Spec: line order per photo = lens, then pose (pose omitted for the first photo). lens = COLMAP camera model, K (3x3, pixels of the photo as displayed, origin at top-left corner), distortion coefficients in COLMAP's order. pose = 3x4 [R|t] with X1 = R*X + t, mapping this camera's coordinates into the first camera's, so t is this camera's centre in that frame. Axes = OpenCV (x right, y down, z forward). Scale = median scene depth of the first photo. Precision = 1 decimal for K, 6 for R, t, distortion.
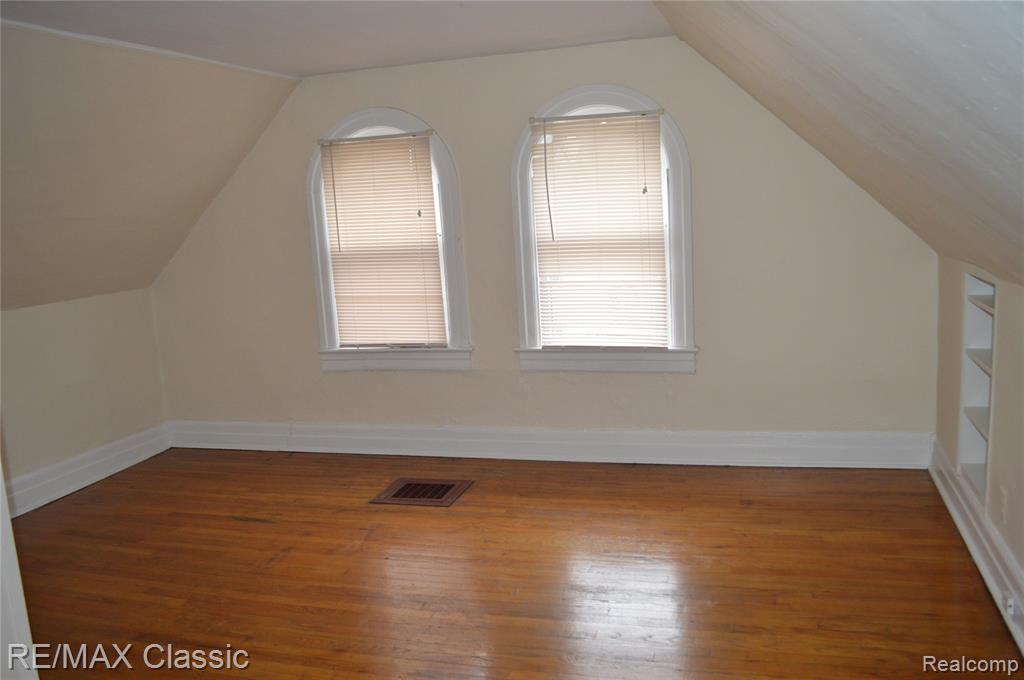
lens RADIAL K [[827.9, 0, 512.0], [0, 827.9, 340.0], [0, 0, 1]] dist [-0.089114, 0.009631]
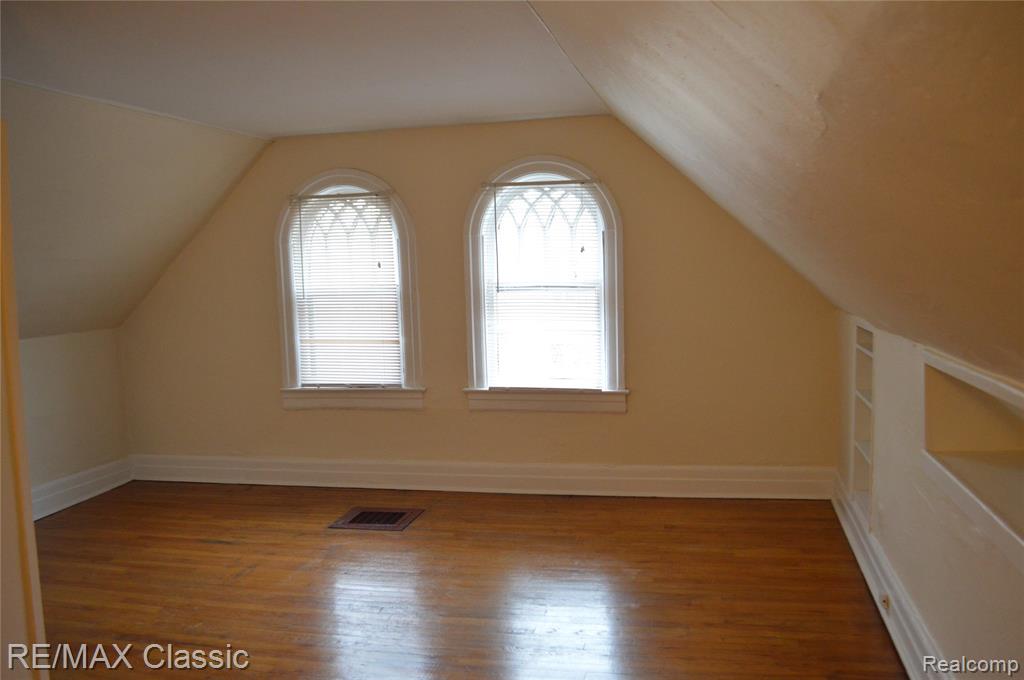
lens RADIAL K [[827.9, 0, 512.0], [0, 827.9, 340.0], [0, 0, 1]] dist [-0.089114, 0.009631]
pose [[0.997437, 0.021275, 0.068315, -0.011391], [-0.016372, 0.997303, -0.071545, 0.027567], [-0.069653, 0.070244, 0.995095, -0.123380]]
